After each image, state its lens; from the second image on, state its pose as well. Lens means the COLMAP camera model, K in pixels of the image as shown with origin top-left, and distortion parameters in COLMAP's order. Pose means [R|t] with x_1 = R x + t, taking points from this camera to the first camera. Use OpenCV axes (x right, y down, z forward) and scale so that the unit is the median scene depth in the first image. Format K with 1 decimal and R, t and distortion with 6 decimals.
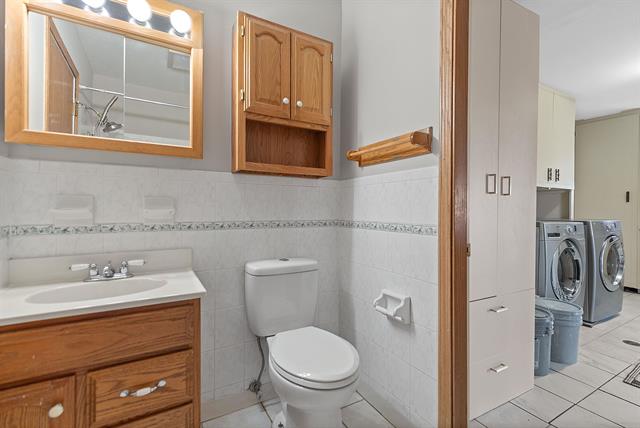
lens RADIAL K [[295.8, 0, 319.1], [0, 295.8, 211.9], [0, 0, 1]] dist [0.021102, 0.000148]
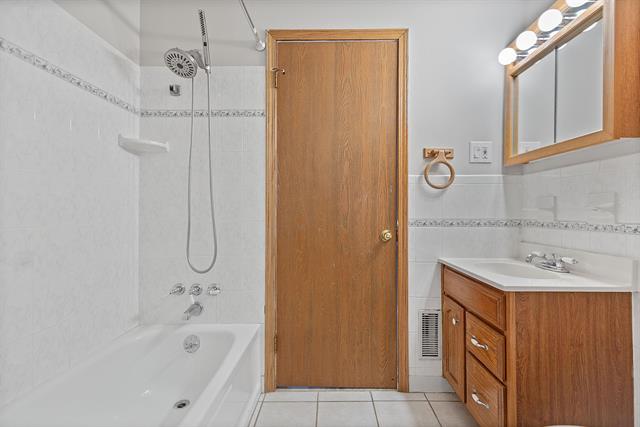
lens RADIAL K [[295.8, 0, 321.2], [0, 295.8, 211.6], [0, 0, 1]] dist [0.021102, 0.000148]
pose [[-0.521591, -0.002972, -0.853191, 0.698271], [-0.001246, 0.999996, -0.002722, 0.008520], [0.853195, -0.000357, -0.521592, 0.816781]]
